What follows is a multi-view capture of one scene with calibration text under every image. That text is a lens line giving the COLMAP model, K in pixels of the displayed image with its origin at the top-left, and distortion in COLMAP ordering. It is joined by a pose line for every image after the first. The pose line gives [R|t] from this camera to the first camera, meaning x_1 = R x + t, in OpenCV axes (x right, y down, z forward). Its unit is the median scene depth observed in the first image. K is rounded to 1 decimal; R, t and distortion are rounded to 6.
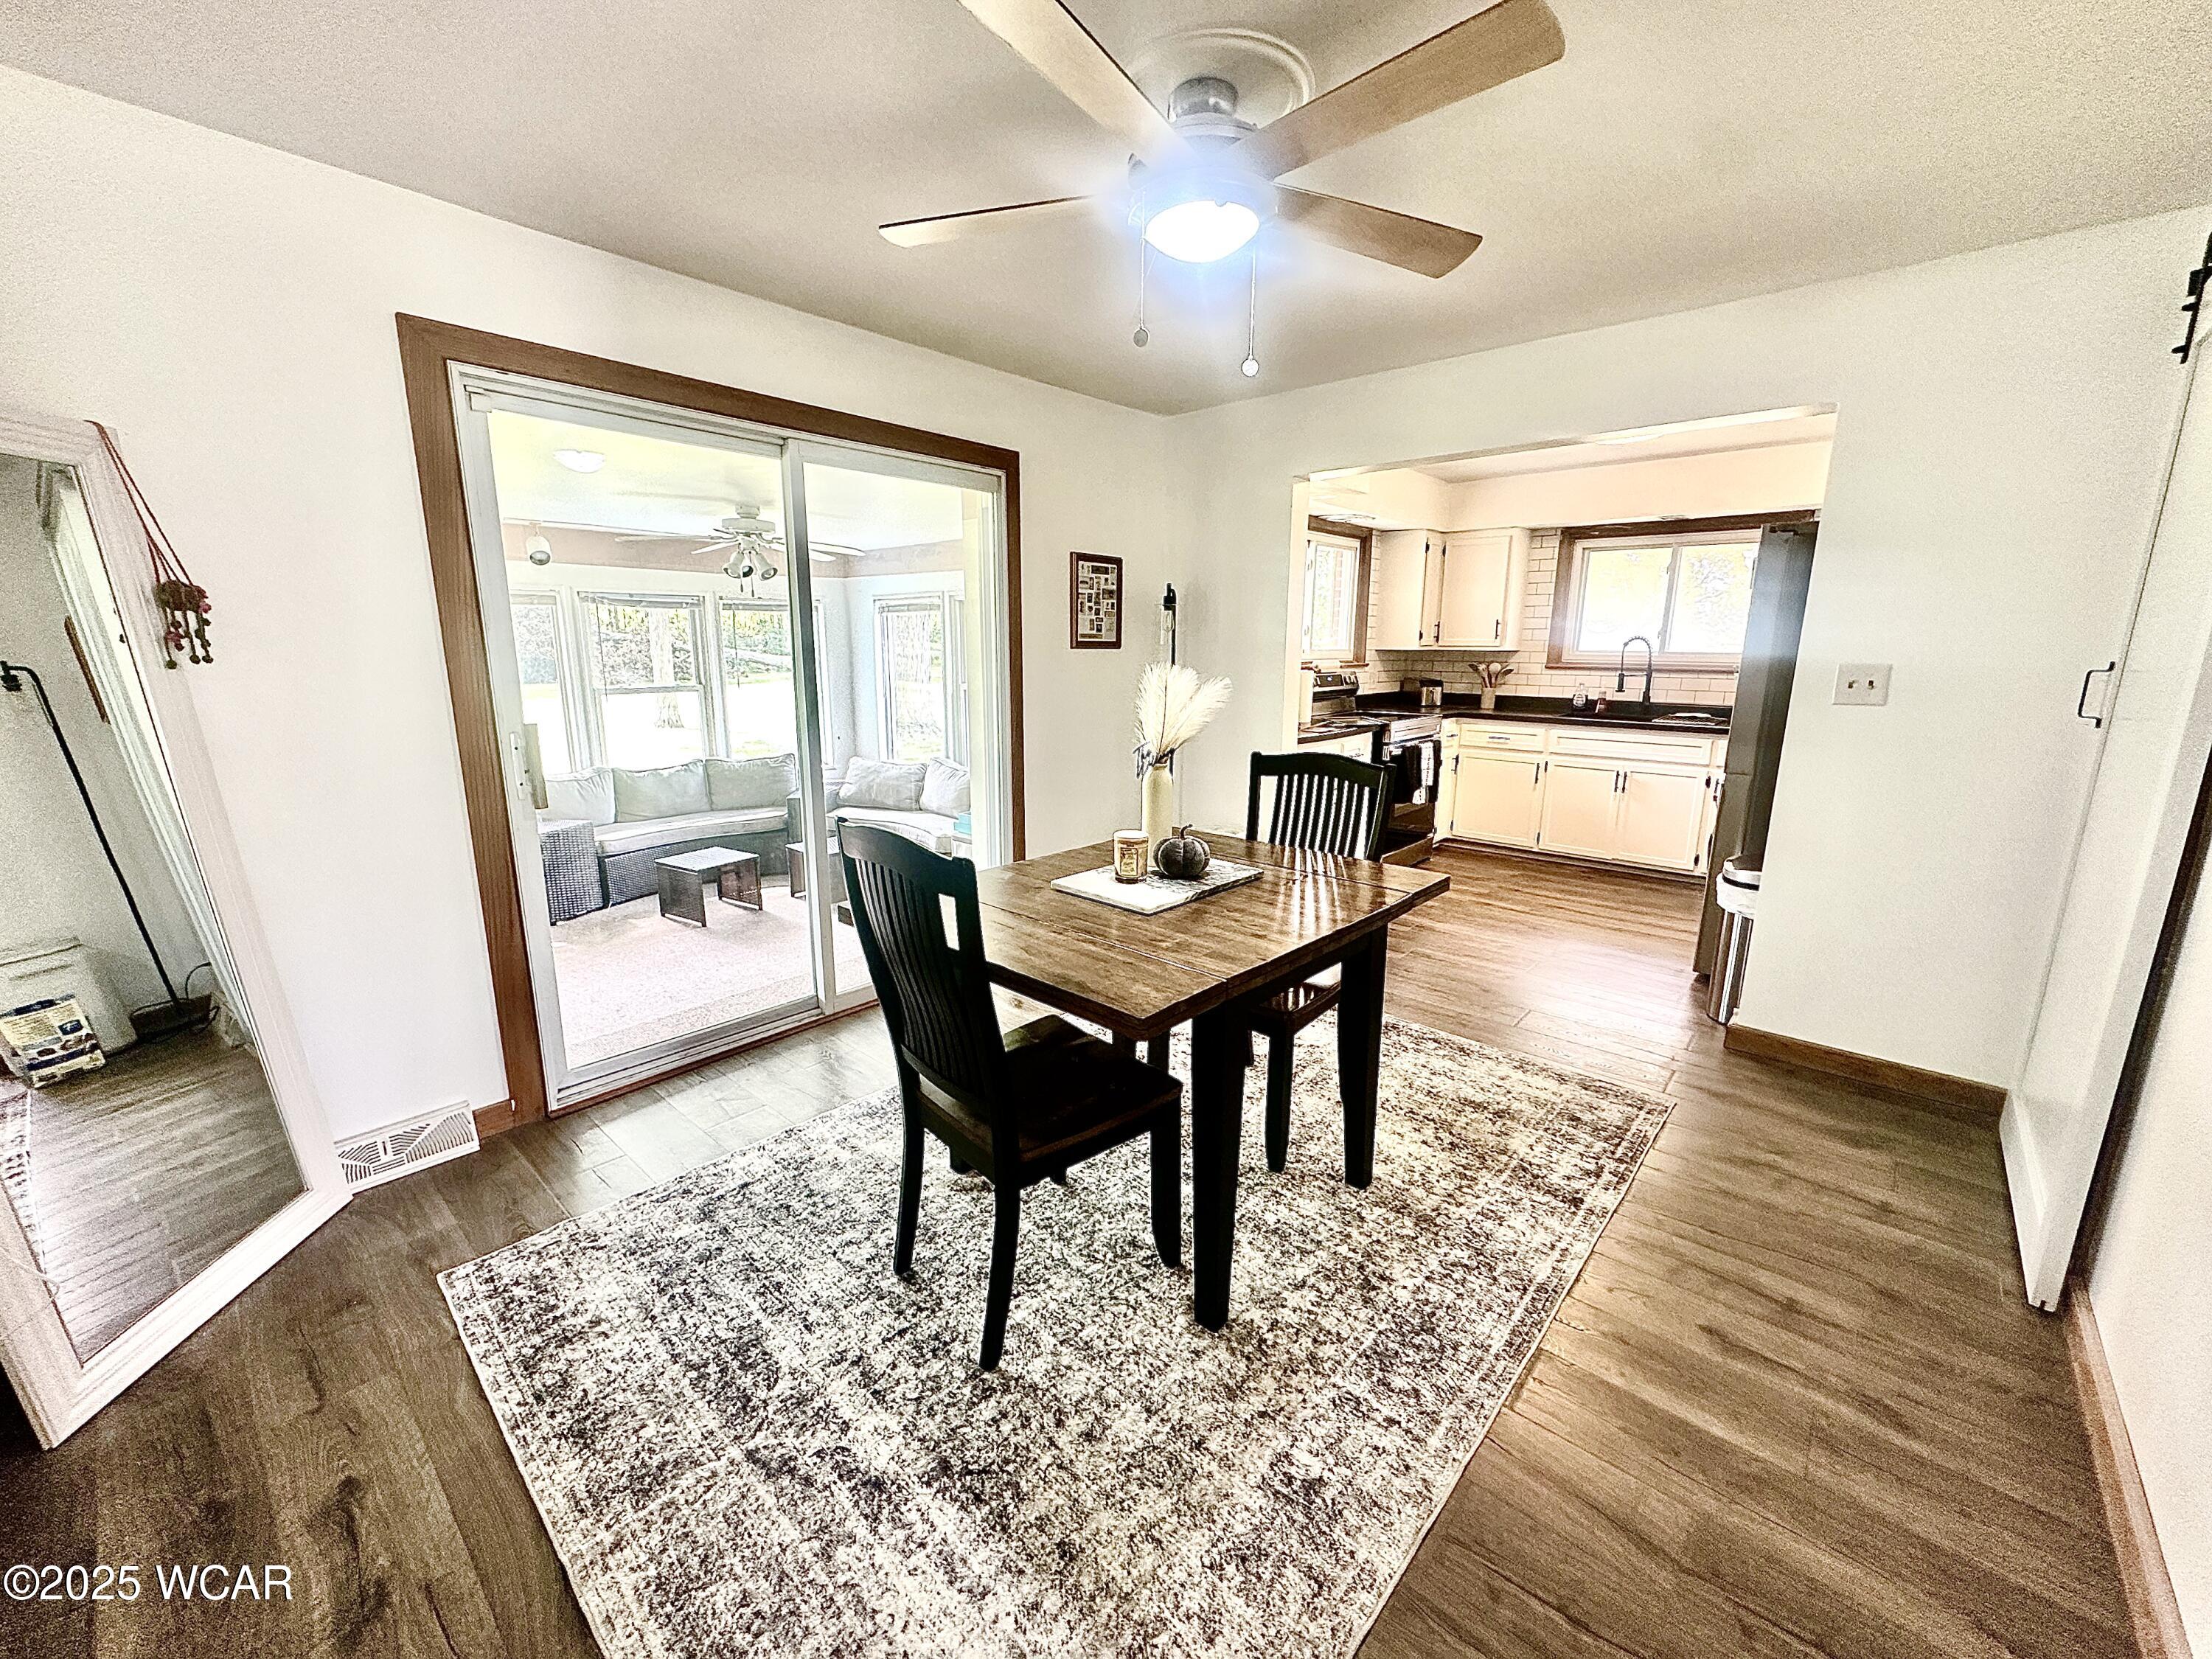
lens RADIAL K [[884.3, 0, 1106.0], [0, 884.3, 829.5], [0, 0, 1]] dist [-0.001638, 0.000145]
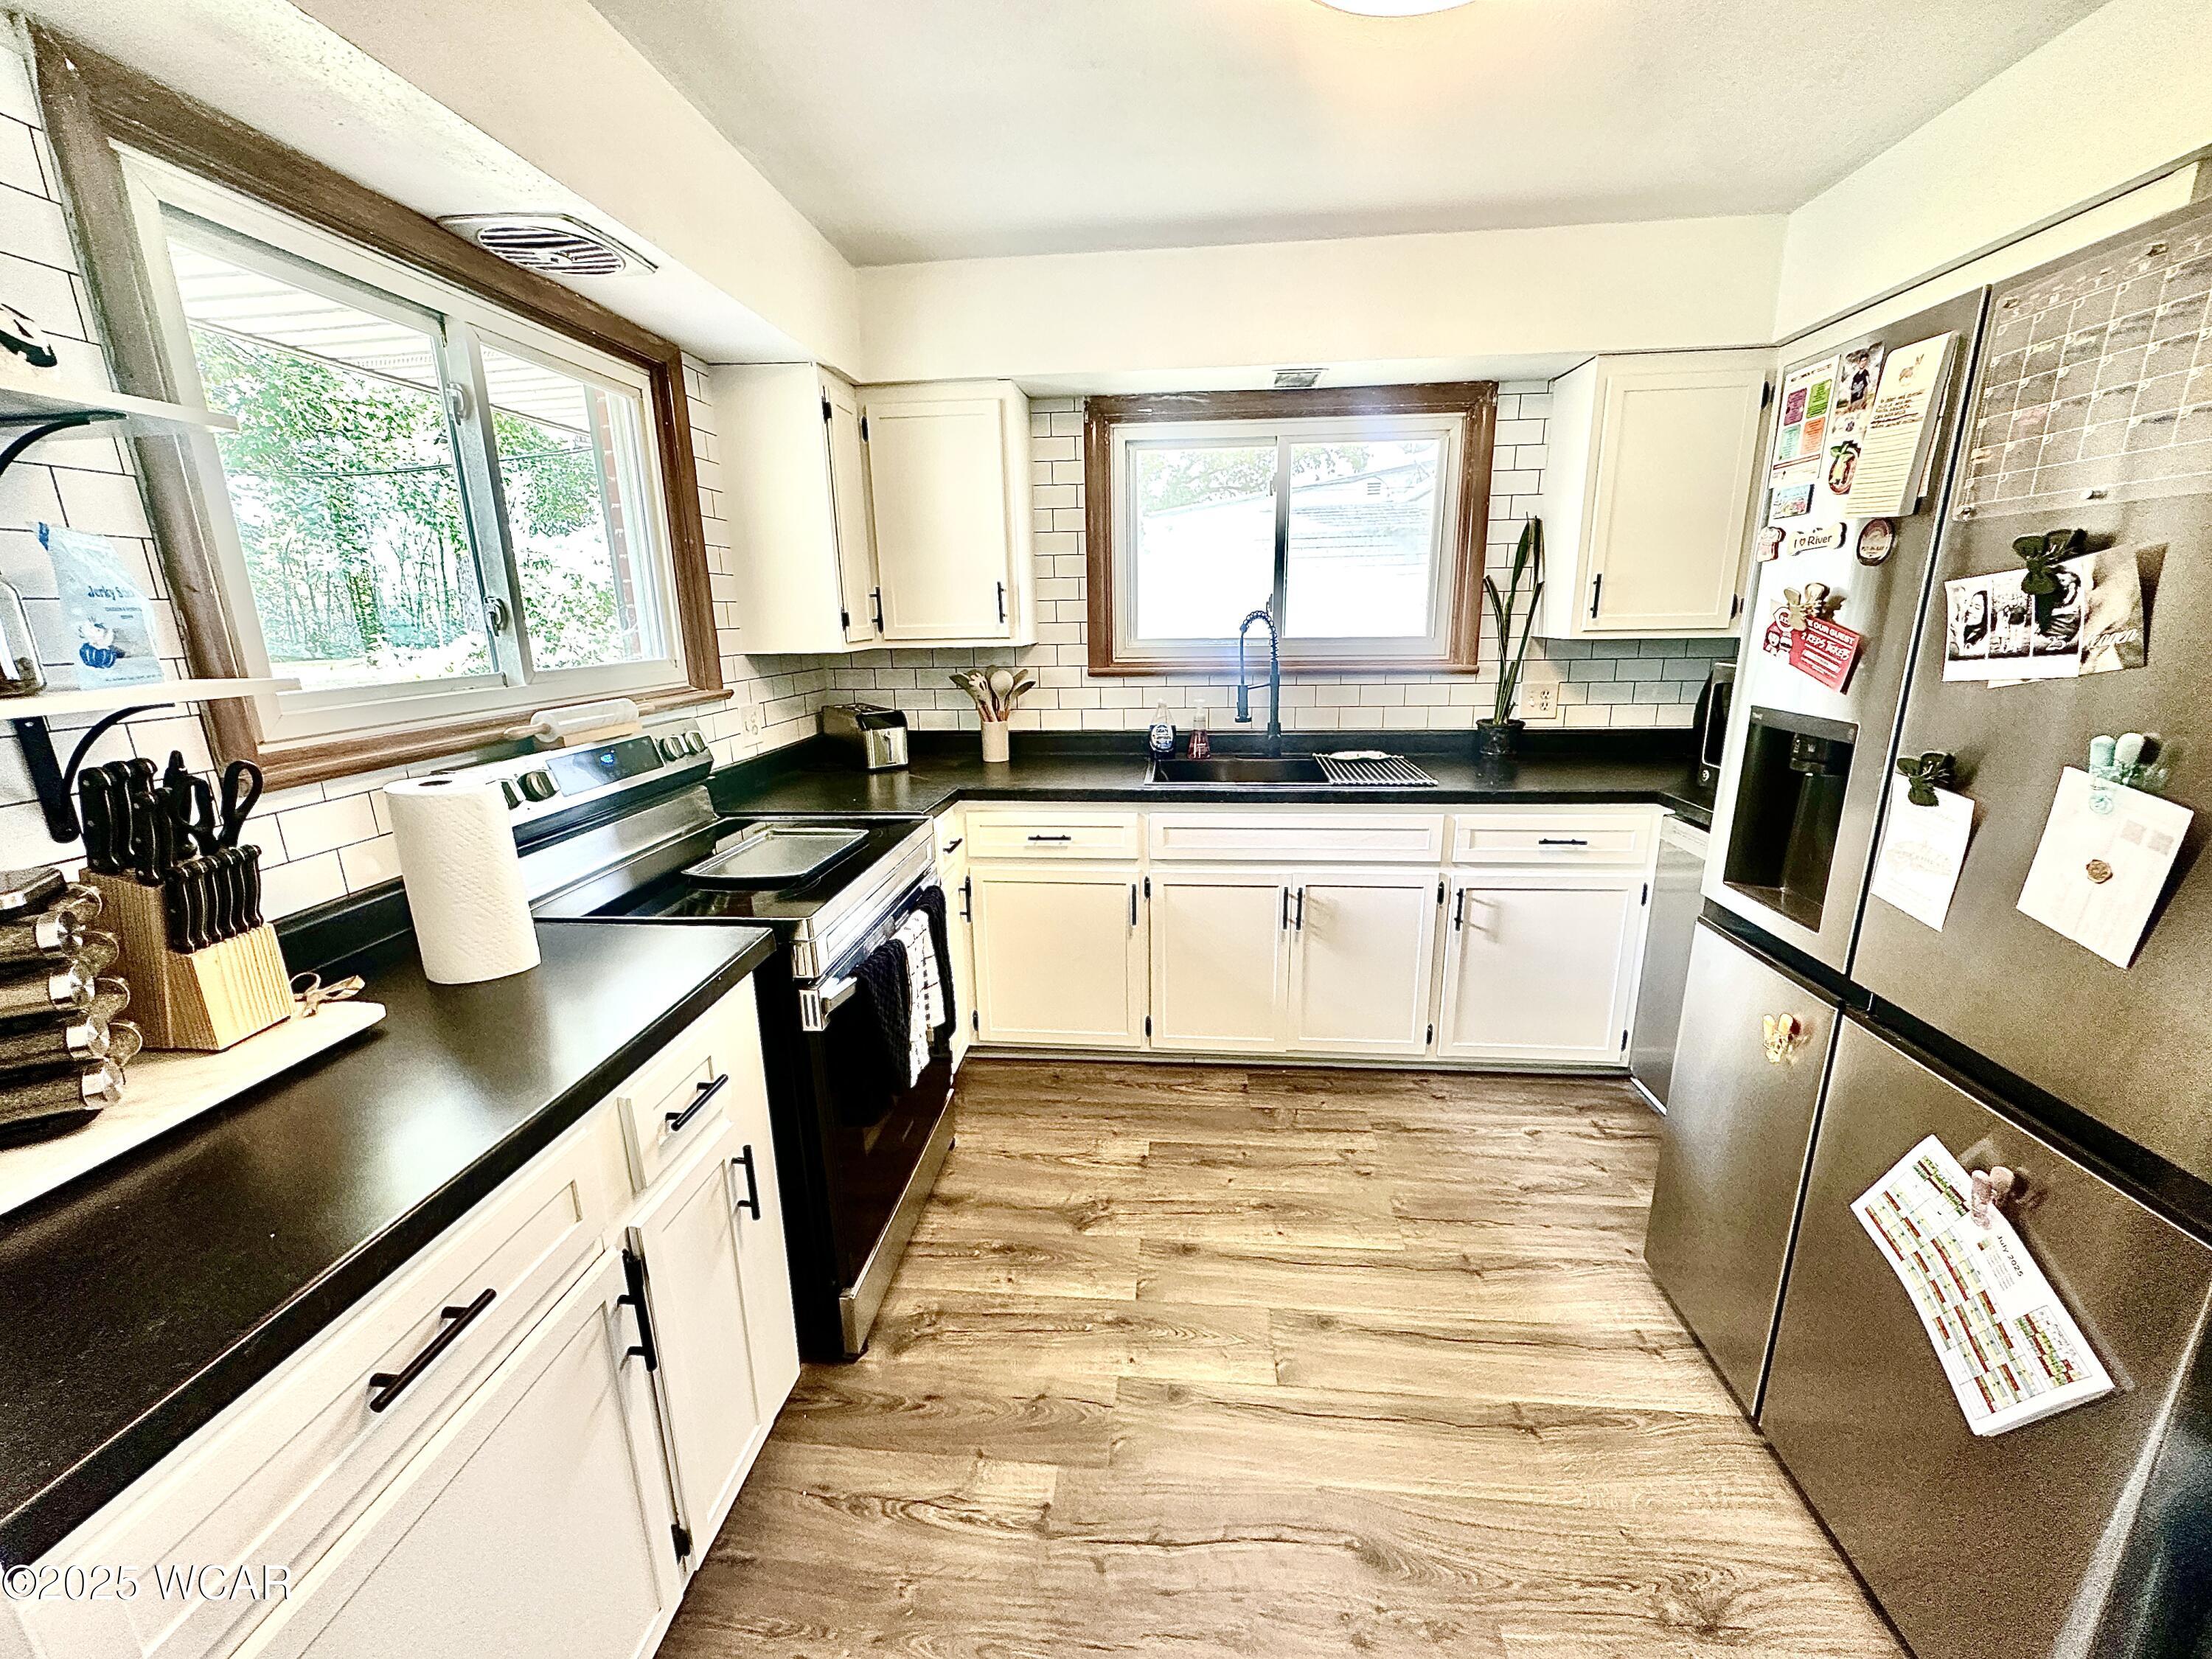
lens RADIAL K [[884.3, 0, 1106.0], [0, 884.3, 829.5], [0, 0, 1]] dist [-0.001638, 0.000145]
pose [[0.807035, -0.161917, 0.567872, 0.204172], [0.145430, 0.986551, 0.074616, -0.136463], [-0.572316, 0.022368, 0.819728, 0.595404]]
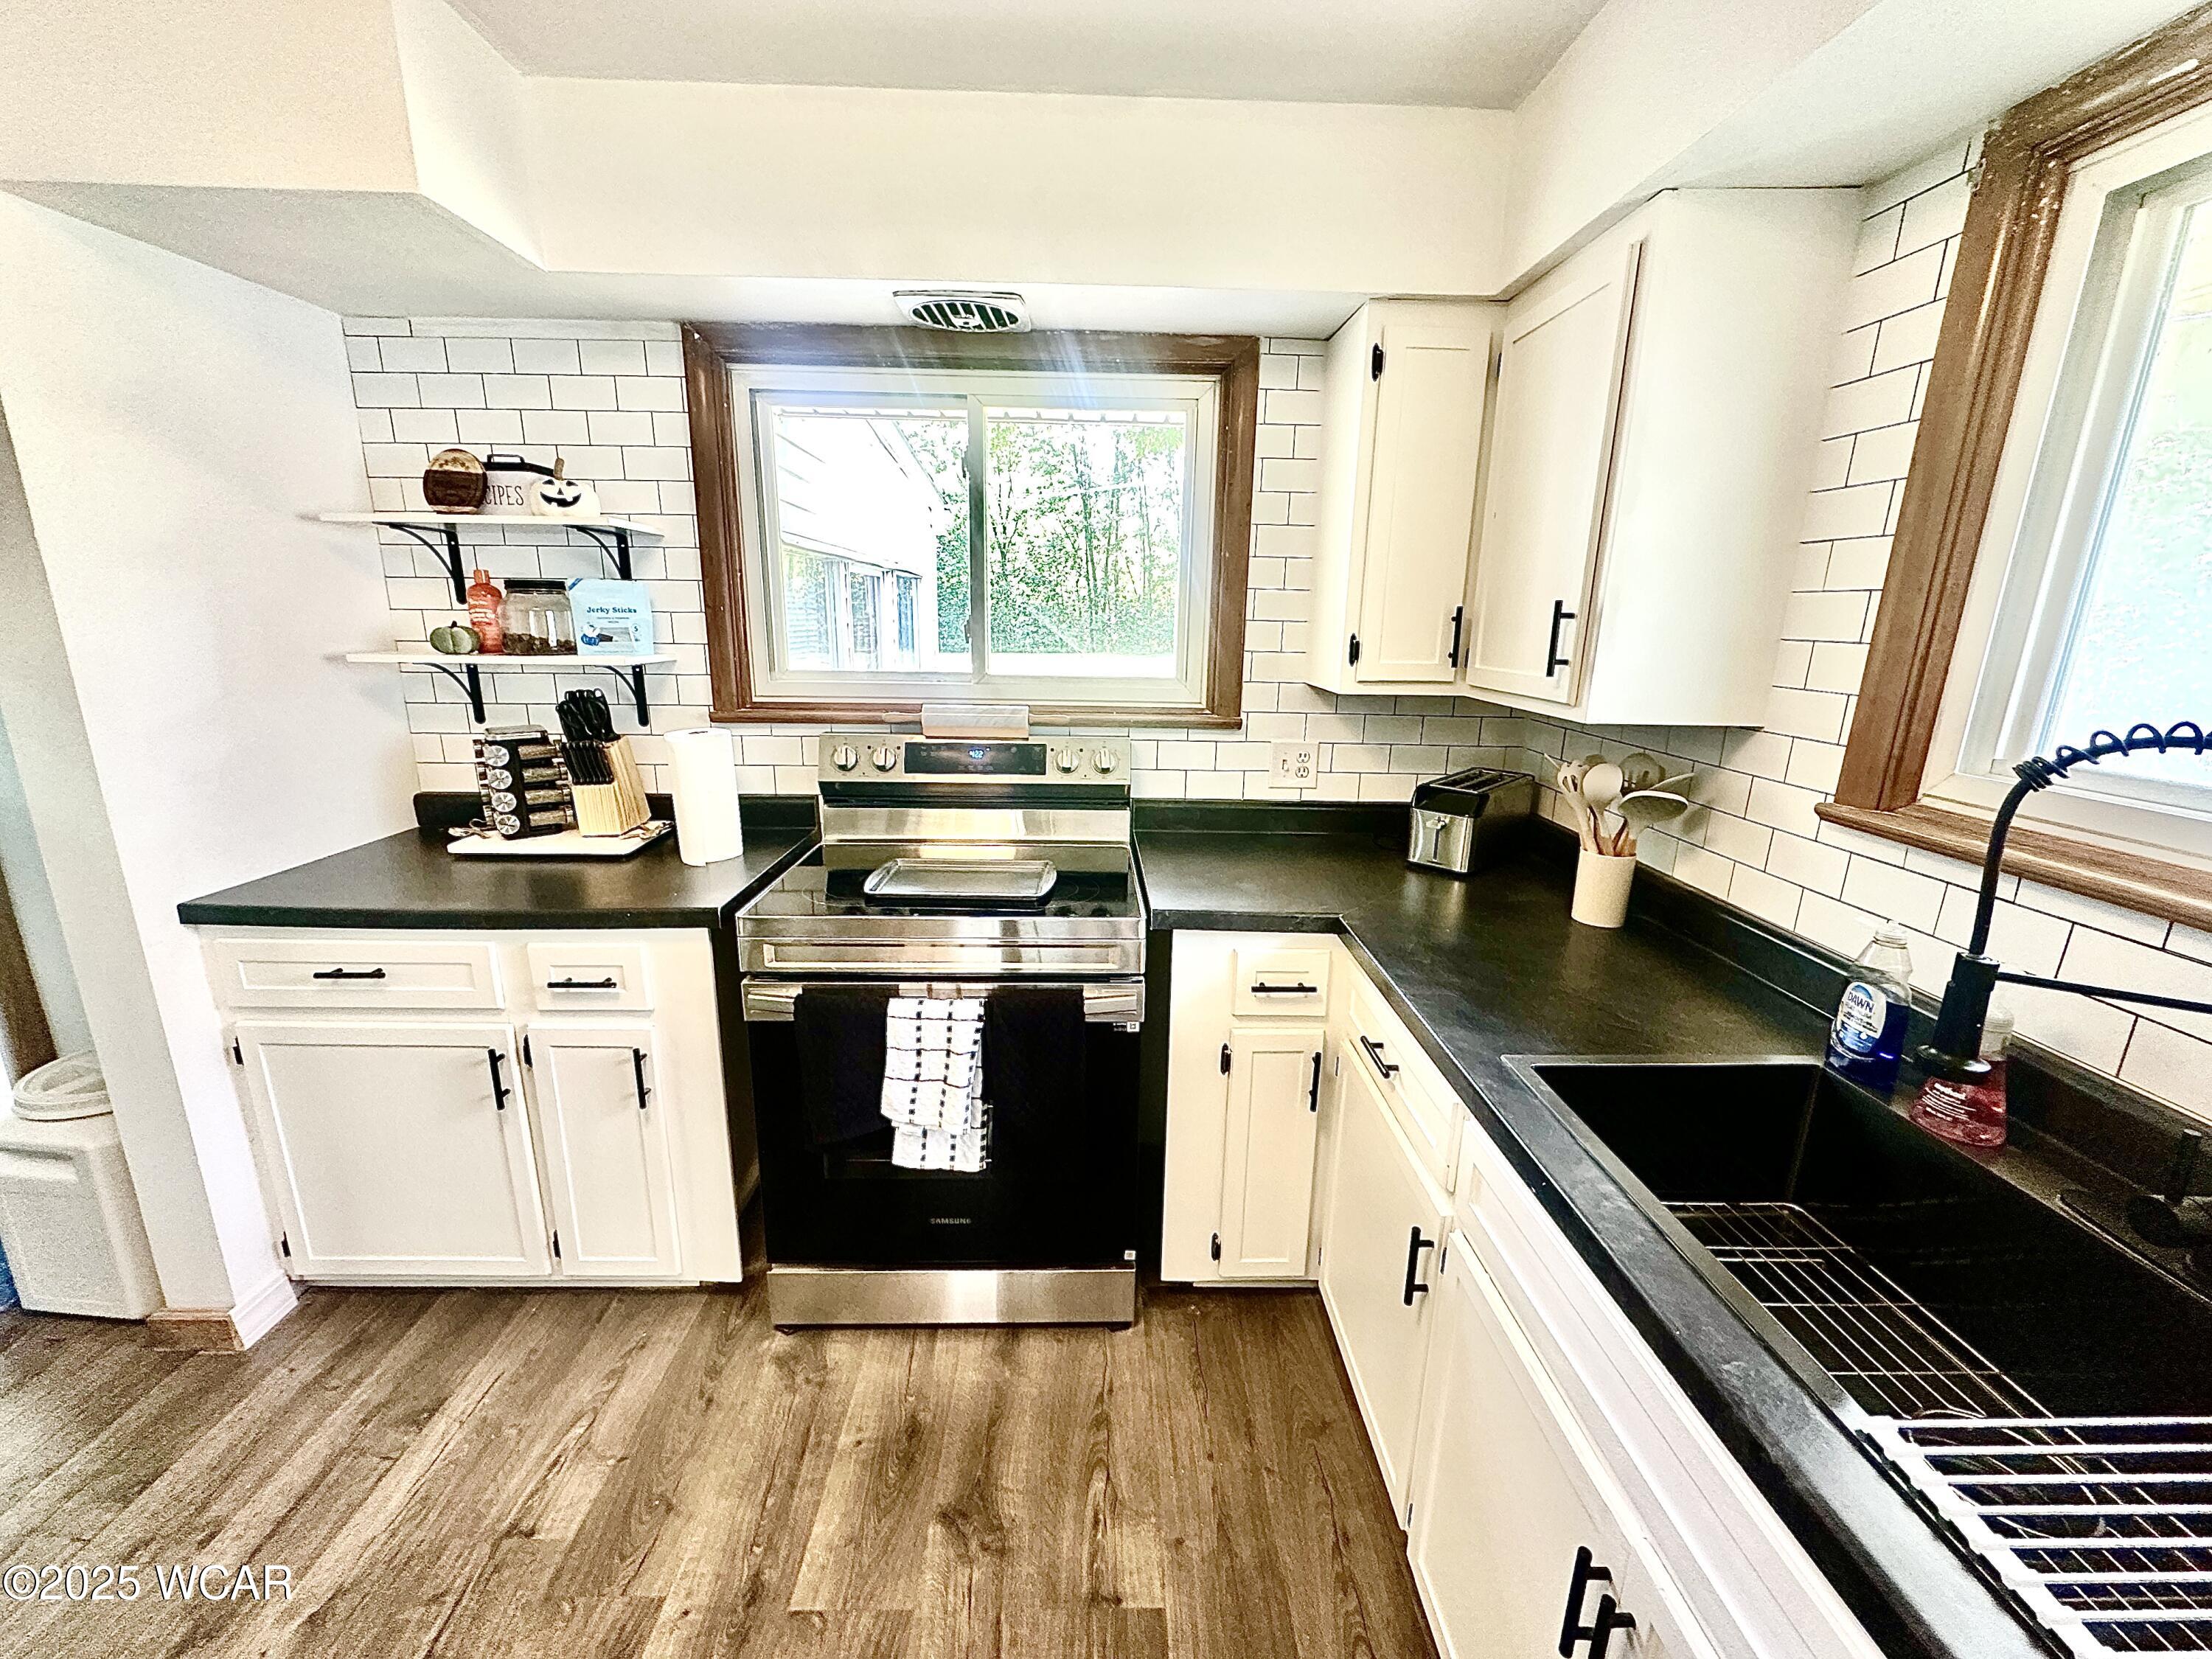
lens RADIAL K [[884.3, 0, 1106.0], [0, 884.3, 829.5], [0, 0, 1]] dist [-0.001638, 0.000145]
pose [[0.678927, 0.183946, -0.710790, 0.555718], [-0.168661, 0.981291, 0.092848, -0.177494], [0.714571, 0.056846, 0.697250, 0.746828]]
